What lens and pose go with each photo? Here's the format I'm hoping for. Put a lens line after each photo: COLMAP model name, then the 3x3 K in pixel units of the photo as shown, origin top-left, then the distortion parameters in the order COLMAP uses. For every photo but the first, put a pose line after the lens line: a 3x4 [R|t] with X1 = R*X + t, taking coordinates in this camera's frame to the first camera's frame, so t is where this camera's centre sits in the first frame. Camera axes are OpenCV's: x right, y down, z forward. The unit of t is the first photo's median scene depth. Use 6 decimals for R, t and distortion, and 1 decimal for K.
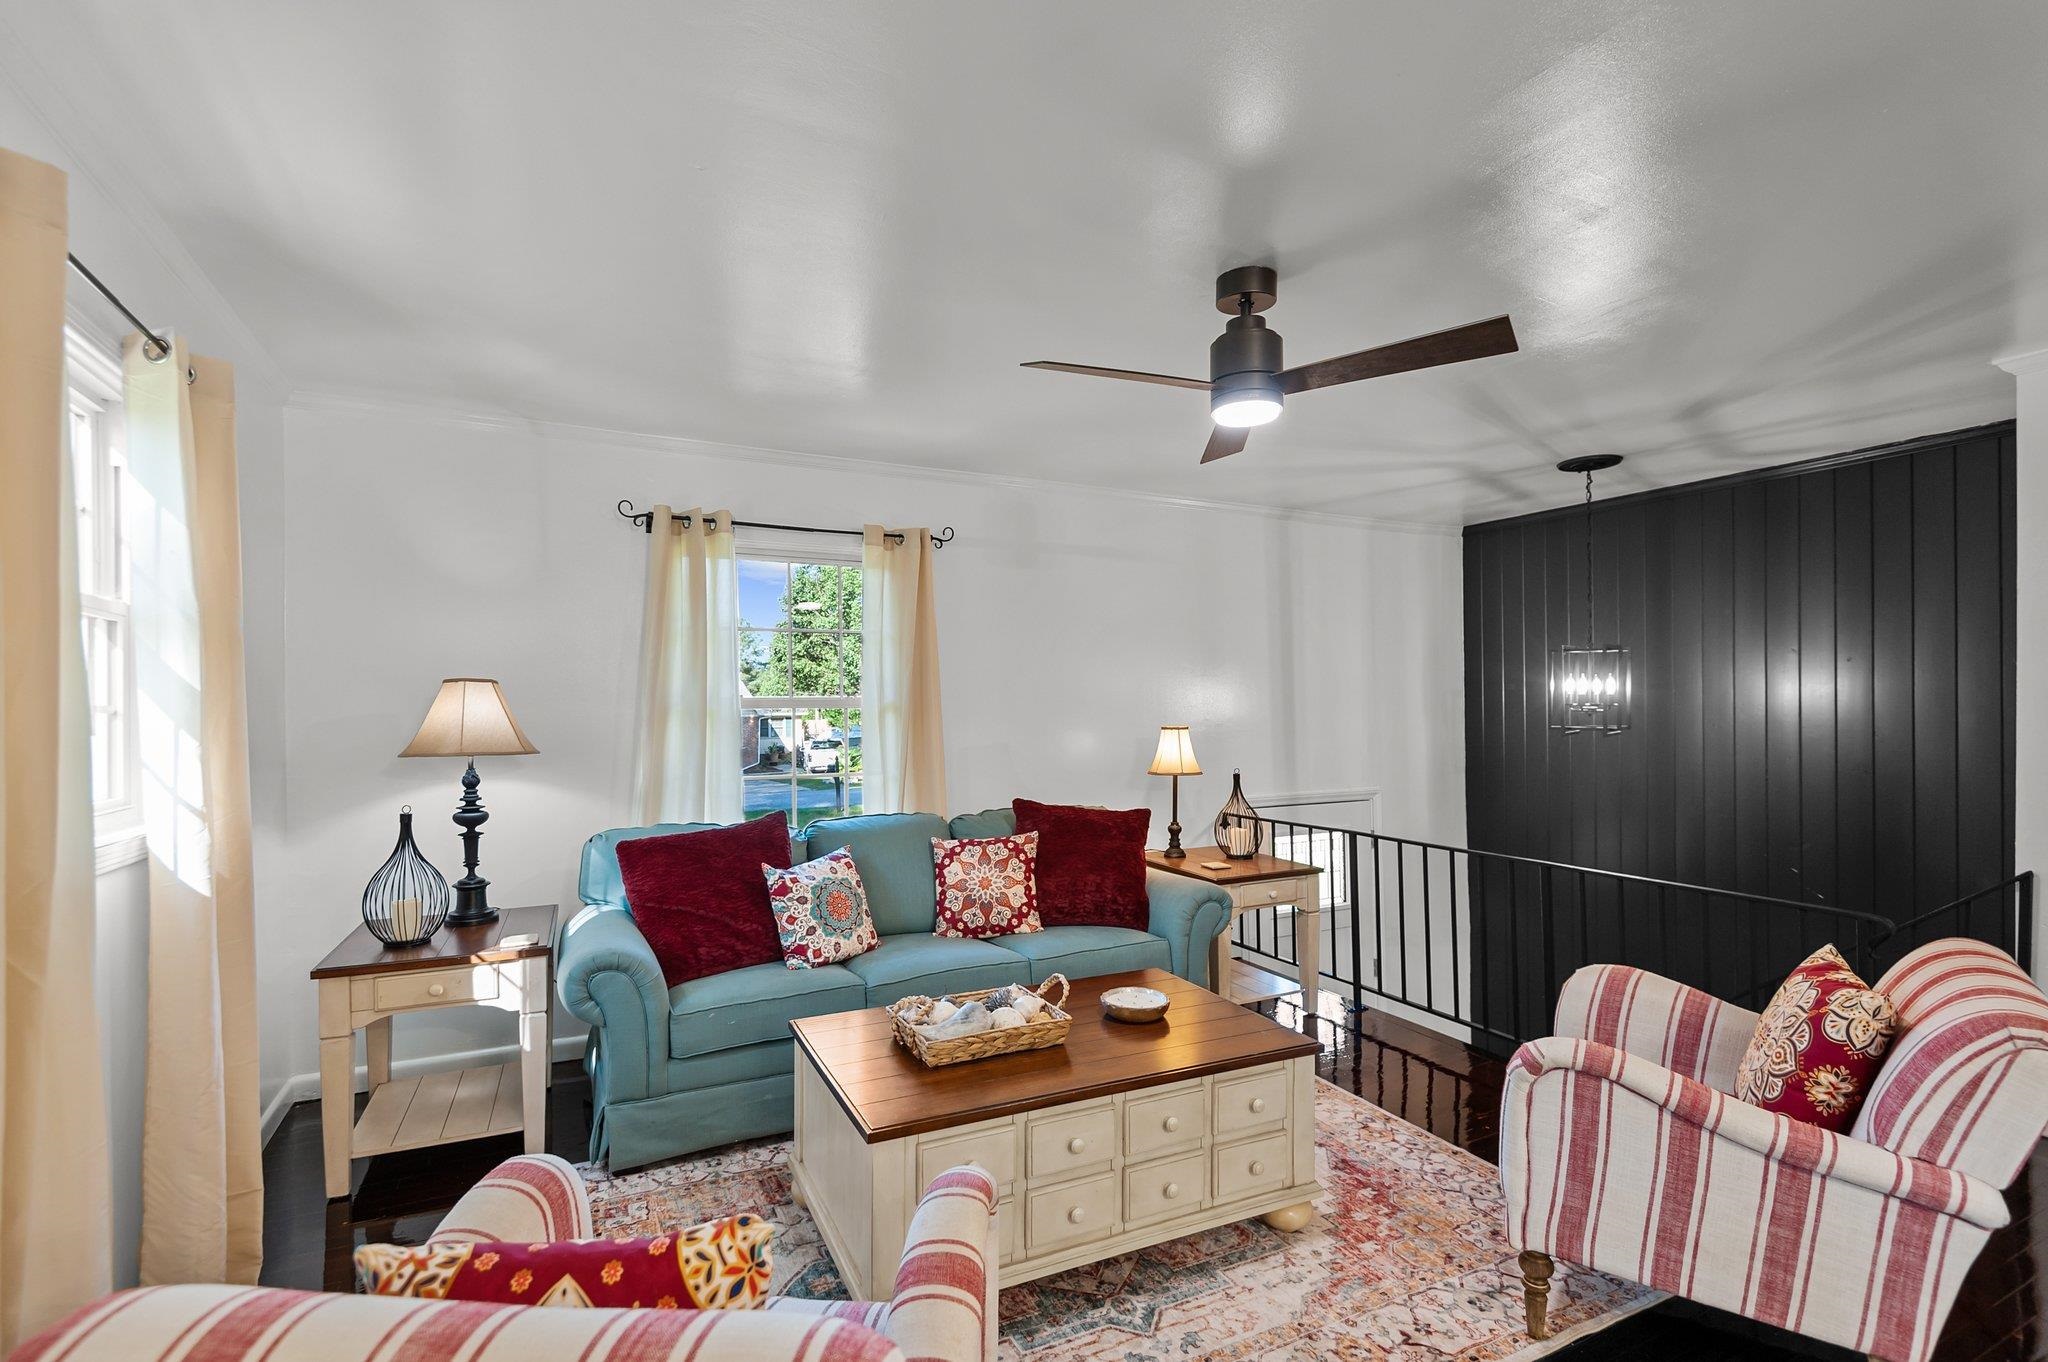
lens RADIAL K [[943.2, 0, 1017.4], [0, 943.2, 729.4], [0, 0, 1]] dist [0.028188, -0.023348]
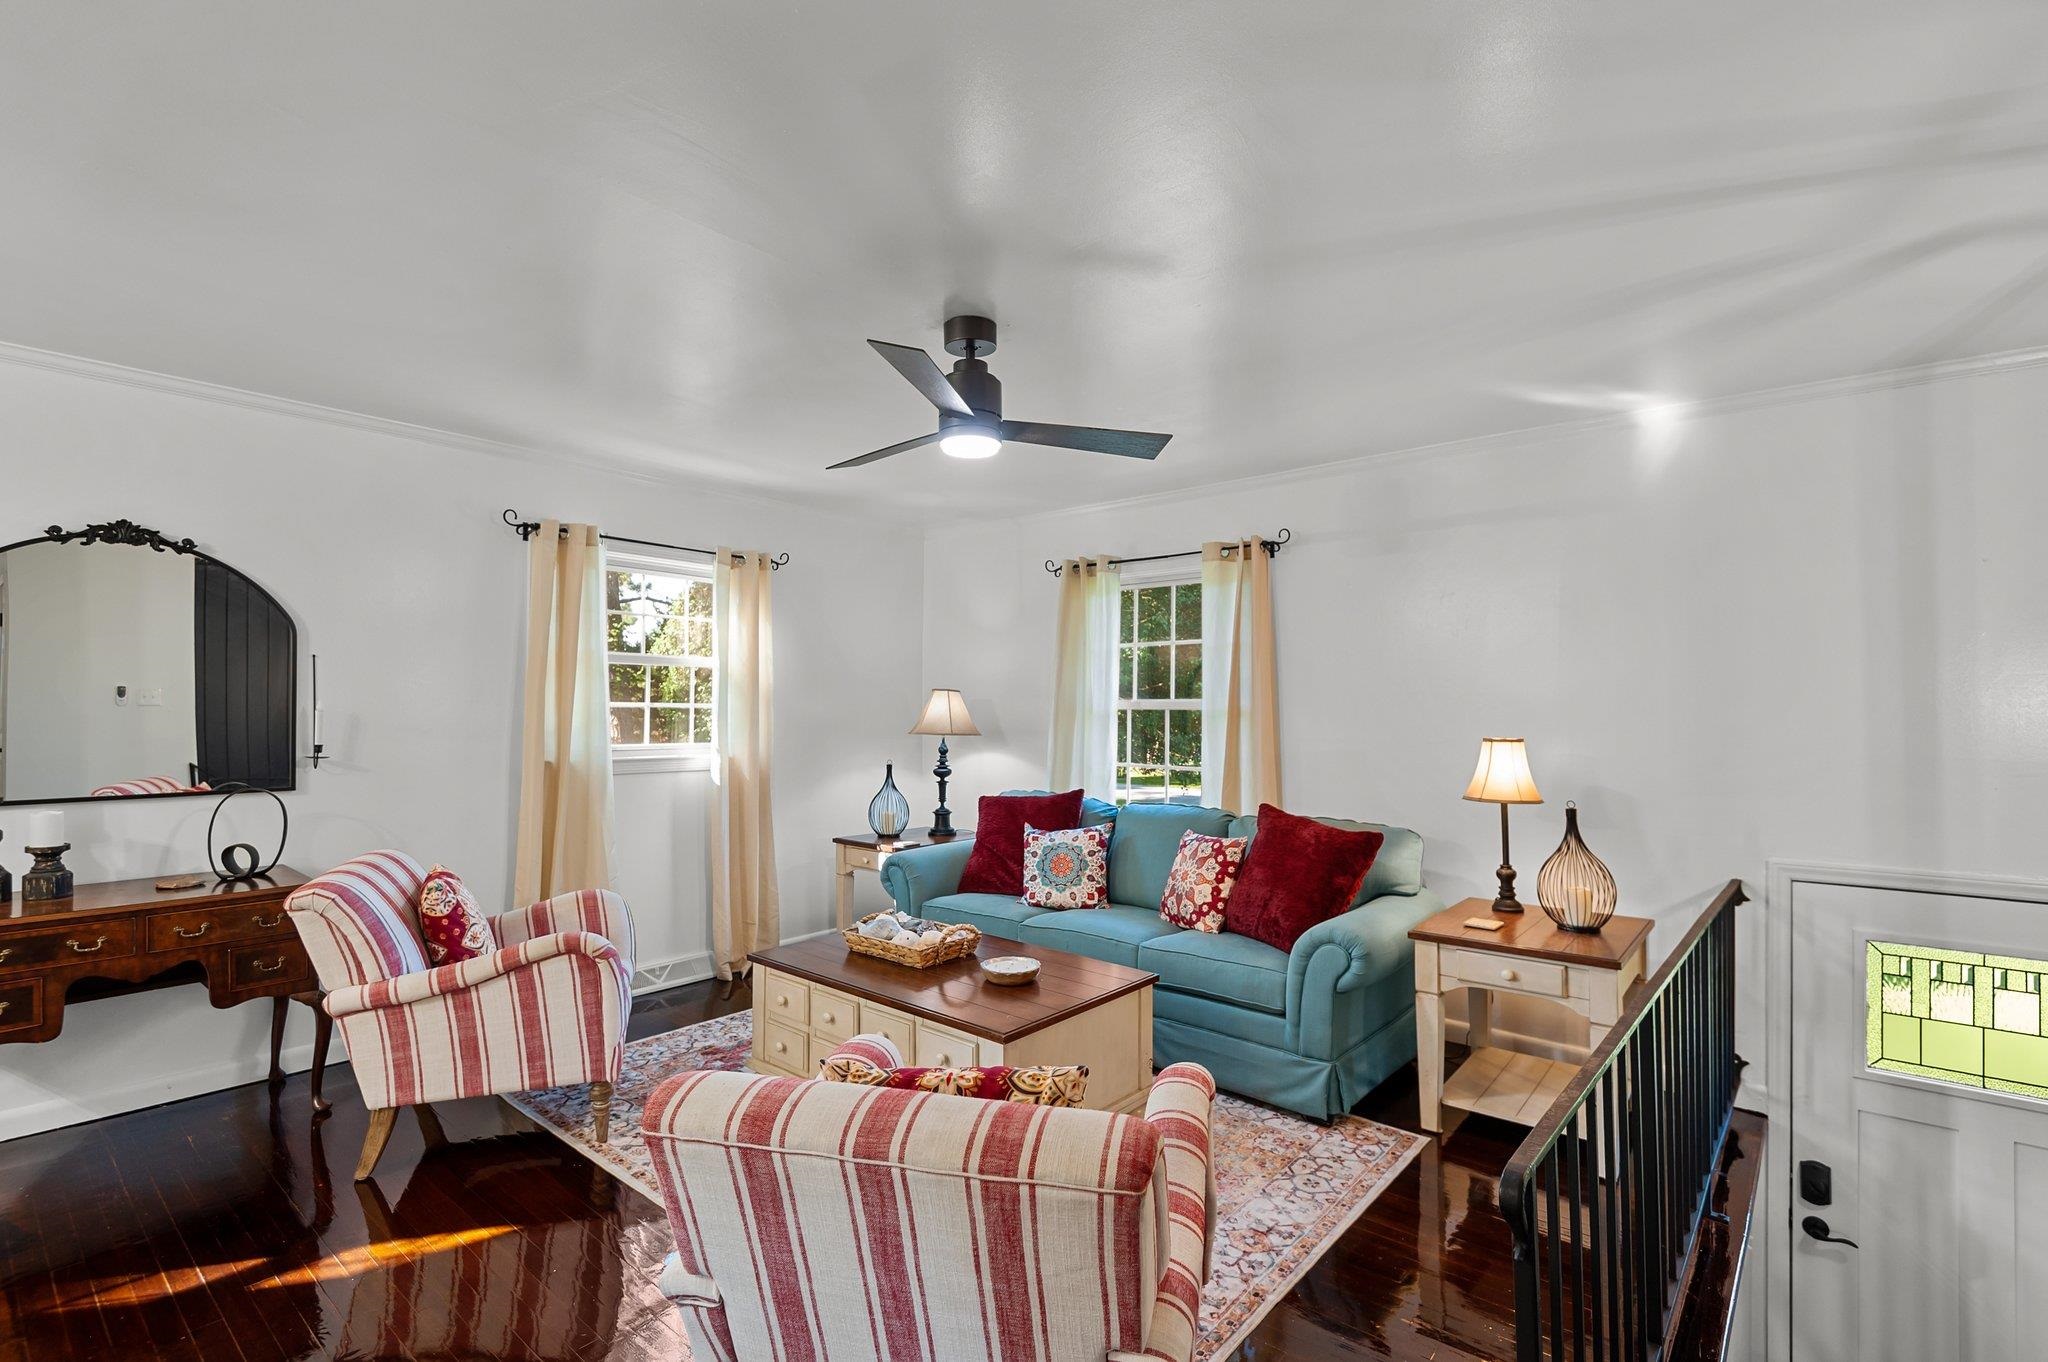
lens RADIAL K [[943.2, 0, 1017.4], [0, 943.2, 729.4], [0, 0, 1]] dist [0.028188, -0.023348]
pose [[0.386678, 0.029846, -0.921732, 0.969497], [-0.029218, 0.999371, 0.020103, -0.018664], [0.921752, 0.019158, 0.387307, 0.466743]]
